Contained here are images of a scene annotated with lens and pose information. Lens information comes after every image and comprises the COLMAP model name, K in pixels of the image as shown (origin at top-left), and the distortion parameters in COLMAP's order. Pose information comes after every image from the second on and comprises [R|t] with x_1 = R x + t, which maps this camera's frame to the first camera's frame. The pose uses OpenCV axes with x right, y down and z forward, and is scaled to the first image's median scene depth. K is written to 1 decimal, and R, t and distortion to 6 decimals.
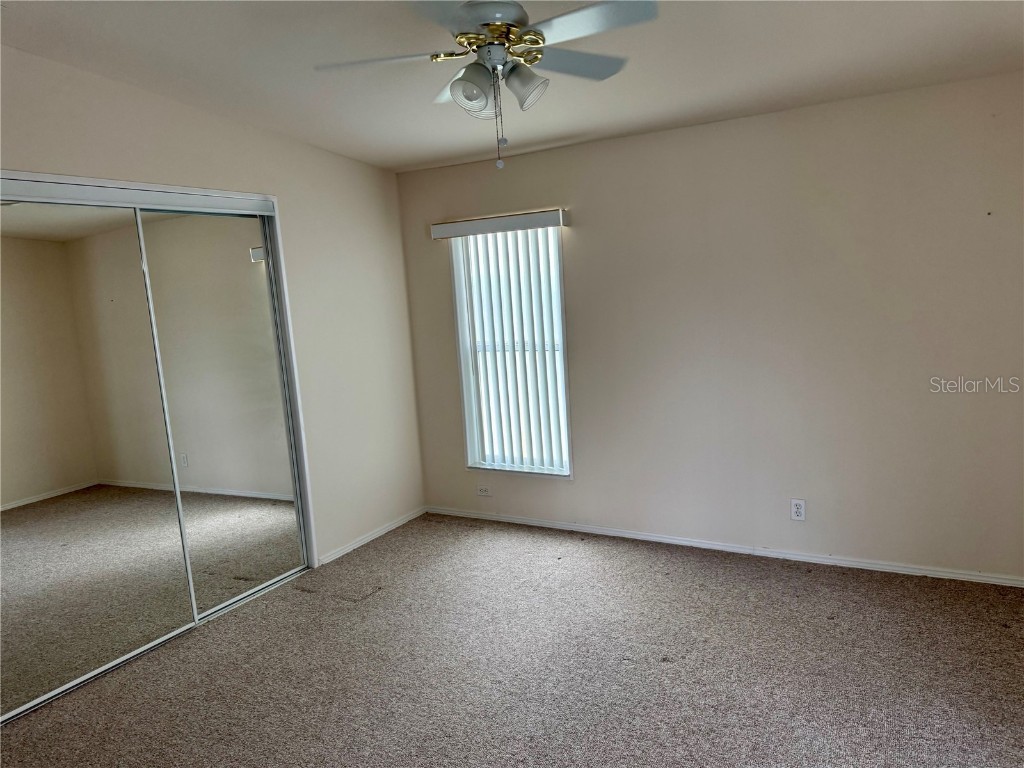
lens RADIAL K [[724.5, 0, 514.6], [0, 724.5, 383.4], [0, 0, 1]] dist [0.065142, -0.080780]
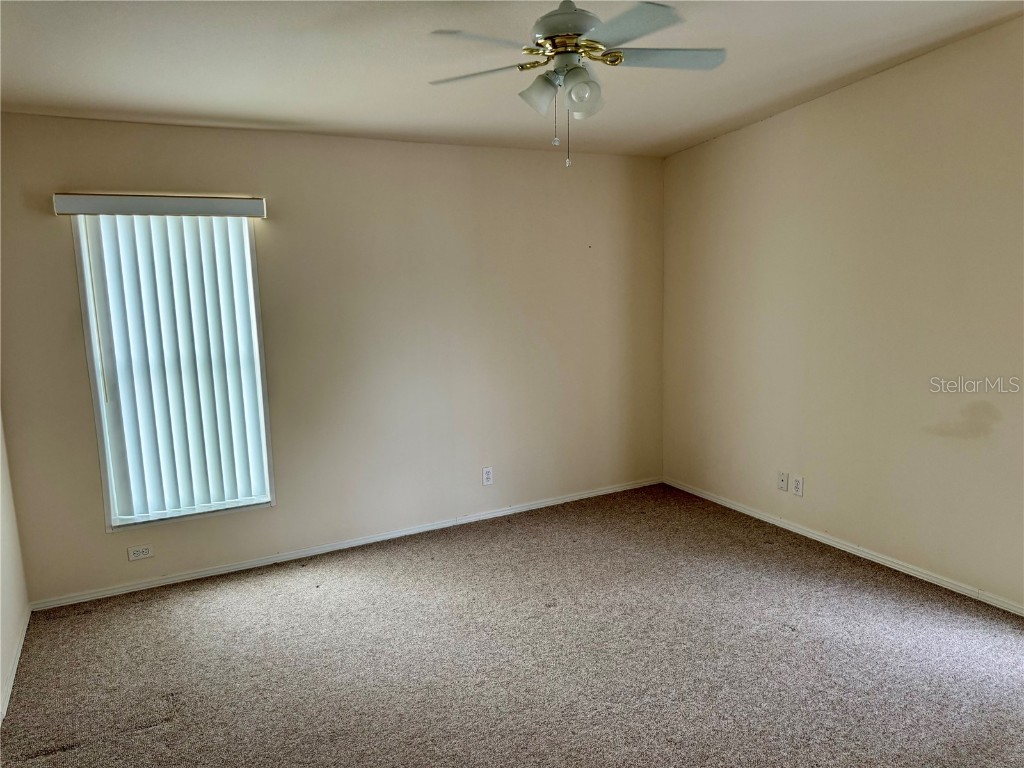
lens RADIAL K [[724.5, 0, 515.3], [0, 724.5, 376.9], [0, 0, 1]] dist [0.065142, -0.080780]
pose [[0.527695, -0.071639, 0.846407, -0.535020], [0.108929, 0.993917, 0.016212, -0.004512], [-0.842420, 0.083643, 0.532289, 0.279095]]
